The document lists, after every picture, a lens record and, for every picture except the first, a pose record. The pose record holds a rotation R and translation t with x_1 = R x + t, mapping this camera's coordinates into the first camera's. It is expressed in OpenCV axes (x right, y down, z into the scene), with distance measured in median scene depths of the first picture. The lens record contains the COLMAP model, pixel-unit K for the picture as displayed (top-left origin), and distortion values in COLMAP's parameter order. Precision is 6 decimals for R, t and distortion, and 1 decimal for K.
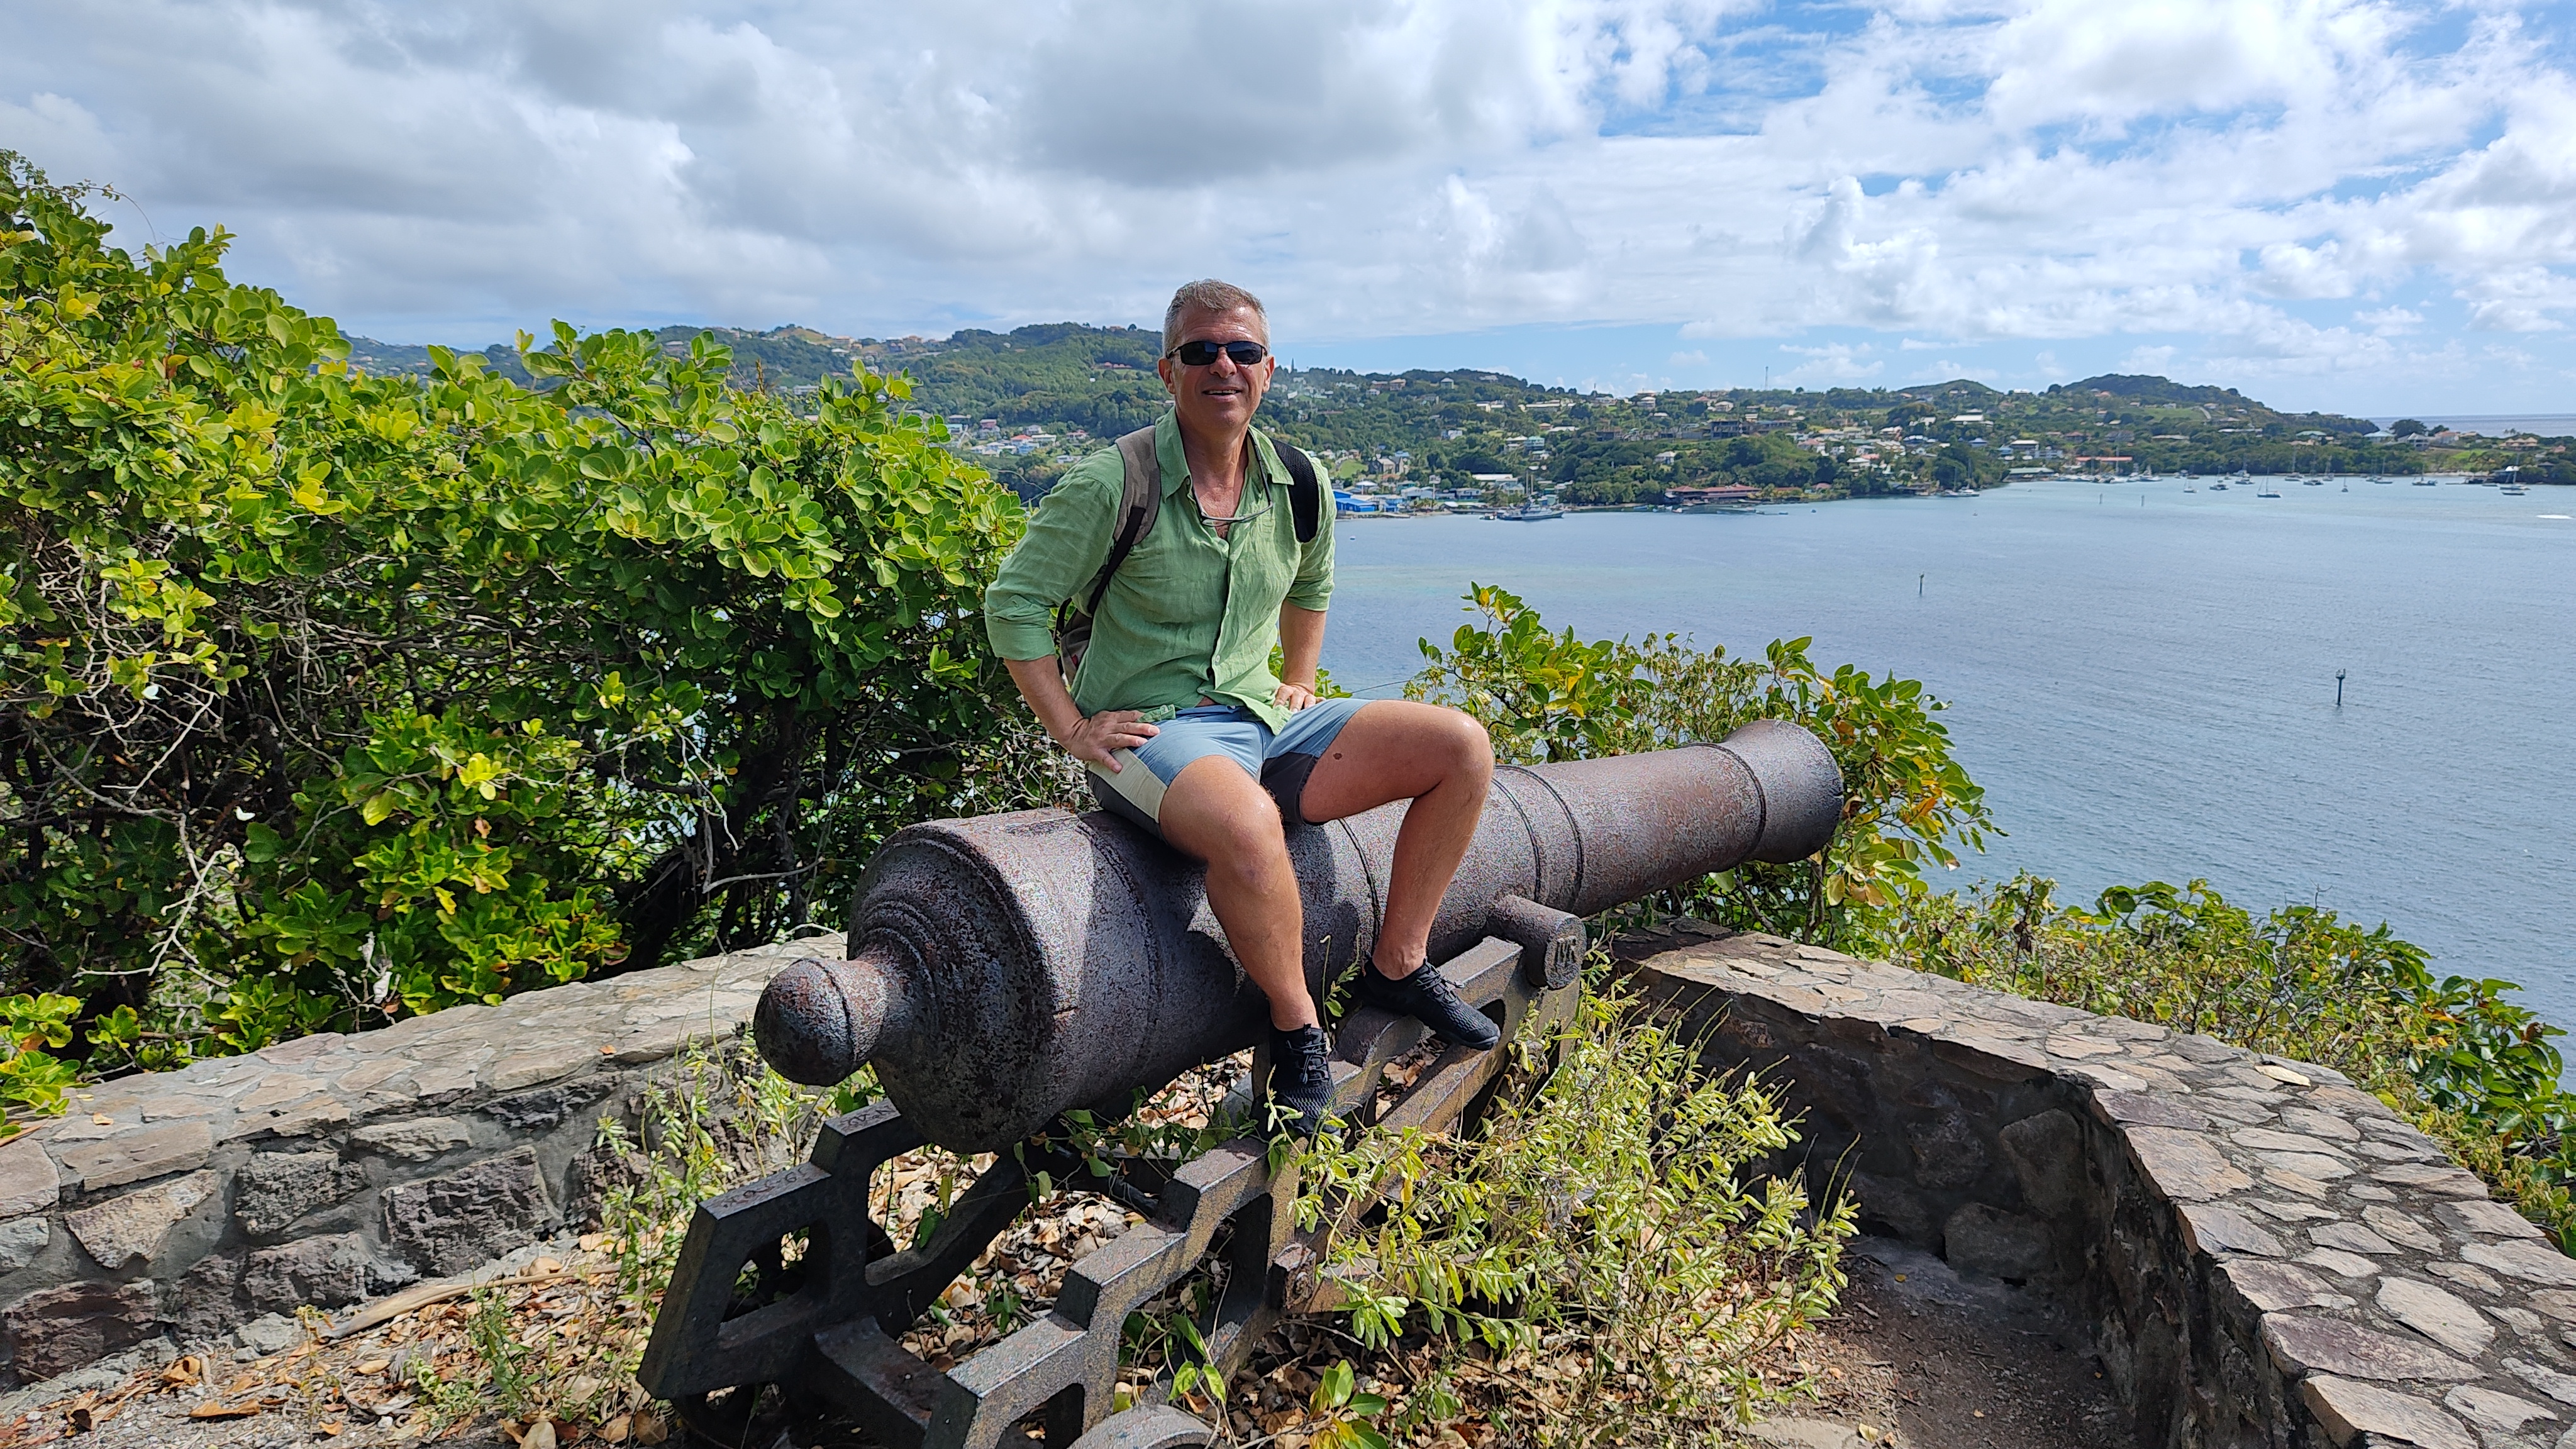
lens RADIAL K [[1705.4, 0, 1301.4], [0, 1705.4, 712.1], [0, 0, 1]] dist [0.020057, 0.006917]
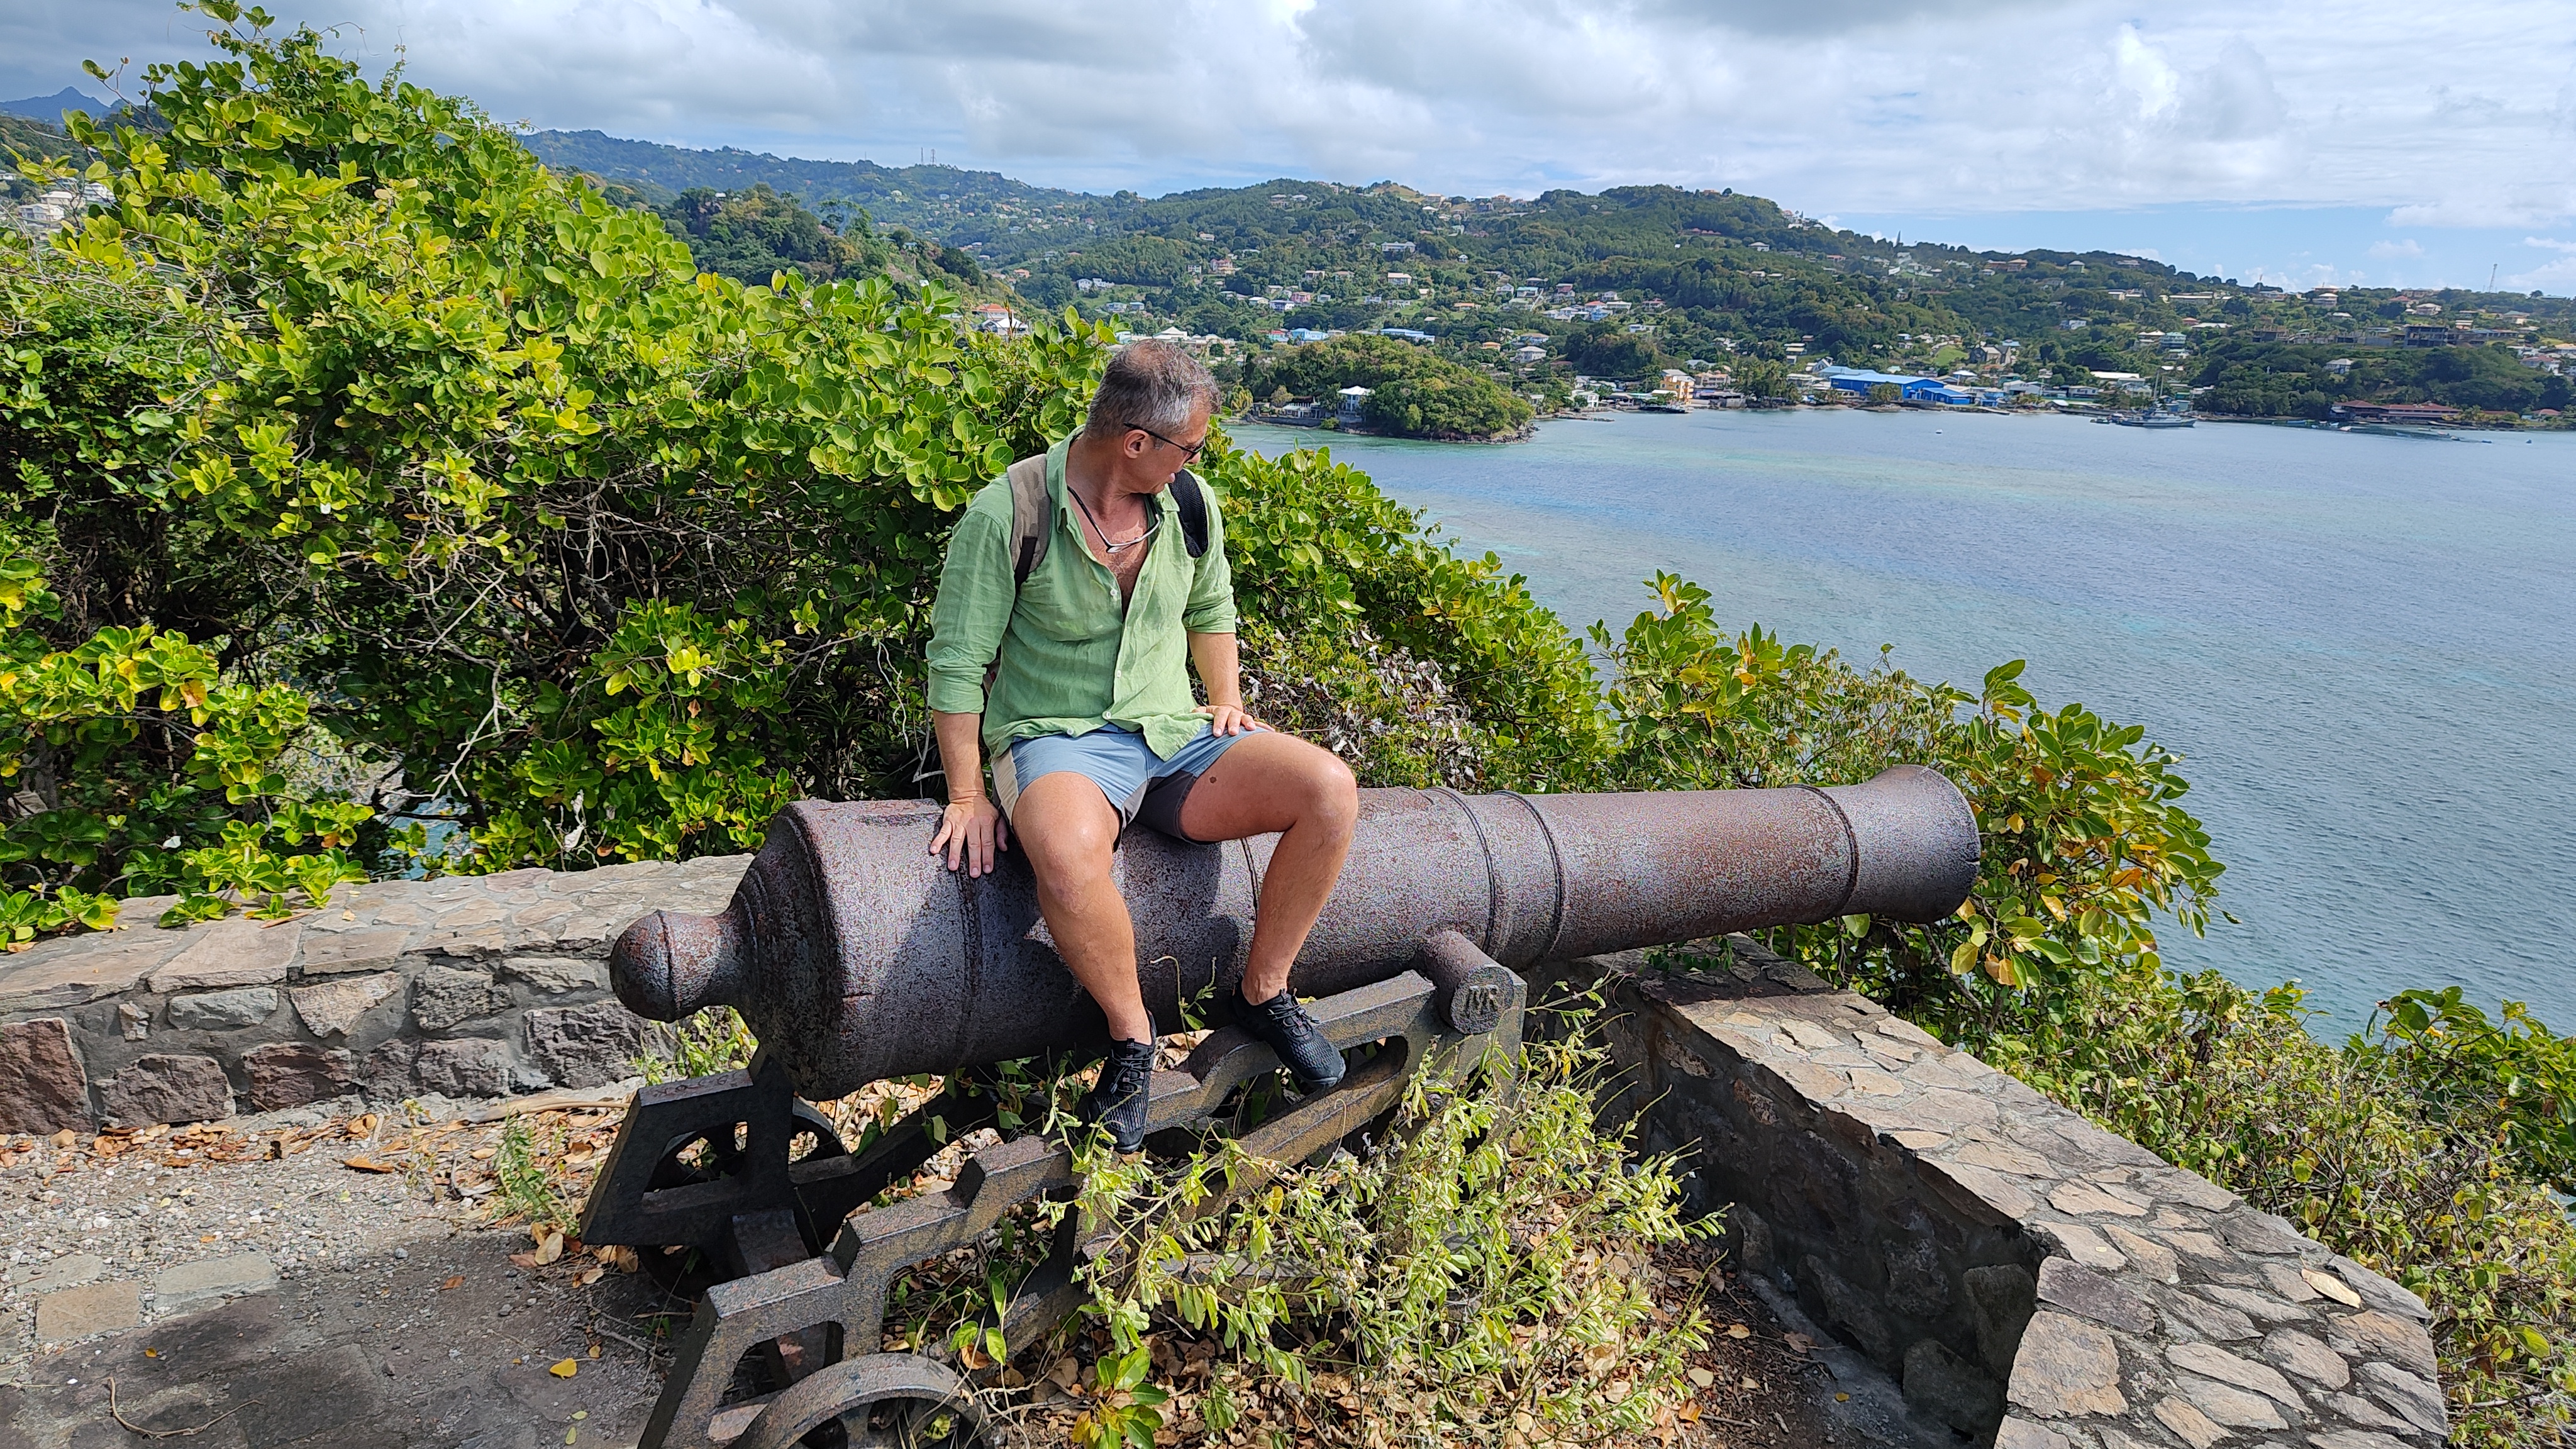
lens RADIAL K [[1705.4, 0, 1301.4], [0, 1705.4, 712.1], [0, 0, 1]] dist [0.020057, 0.006917]
pose [[0.941127, 0.129488, -0.312269, 0.331876], [-0.104447, 0.989915, 0.095700, -0.103911], [0.321512, -0.057450, 0.945161, 0.043673]]
